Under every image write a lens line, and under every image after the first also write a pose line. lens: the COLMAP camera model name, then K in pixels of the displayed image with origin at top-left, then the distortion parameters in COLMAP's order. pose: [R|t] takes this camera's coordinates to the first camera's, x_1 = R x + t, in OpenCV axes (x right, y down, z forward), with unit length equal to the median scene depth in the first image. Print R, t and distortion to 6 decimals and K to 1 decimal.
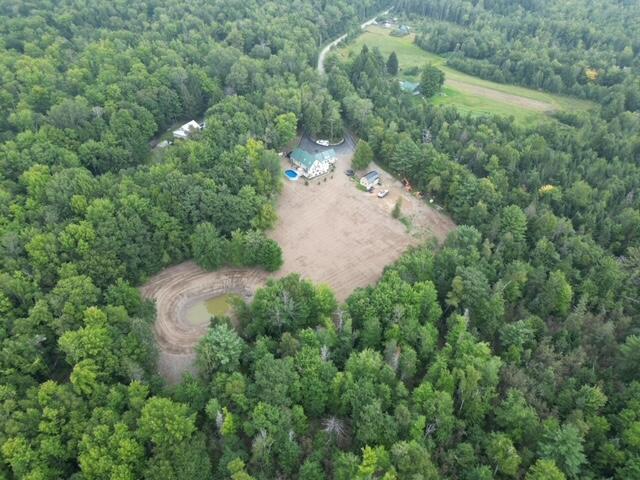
lens RADIAL K [[445.2, 0, 320.0], [0, 445.2, 240.0], [0, 0, 1]] dist [0.077817, -0.079414]
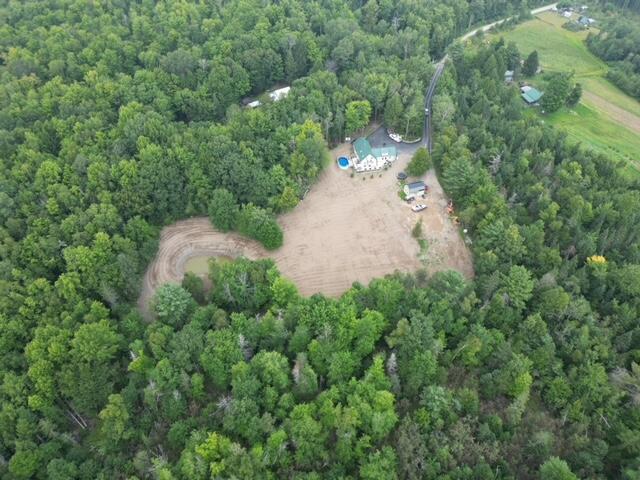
lens RADIAL K [[445.2, 0, 320.0], [0, 445.2, 240.0], [0, 0, 1]] dist [0.077817, -0.079414]
pose [[0.896077, 0.312390, -0.315371, 0.287689], [-0.282670, 0.949352, 0.137216, -0.115464], [0.342264, -0.033810, 0.938996, 0.036250]]
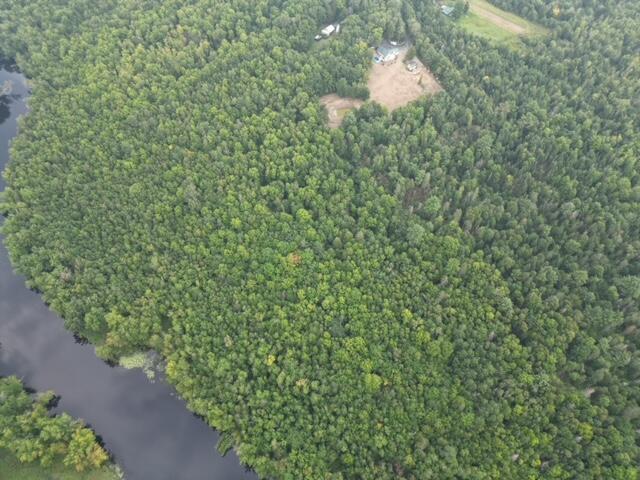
lens RADIAL K [[445.2, 0, 320.0], [0, 445.2, 240.0], [0, 0, 1]] dist [0.077817, -0.079414]
pose [[0.985626, 0.139046, -0.095955, -0.003780], [-0.108347, 0.956046, 0.272465, 0.142610], [0.129622, -0.258152, 0.957369, -1.528384]]
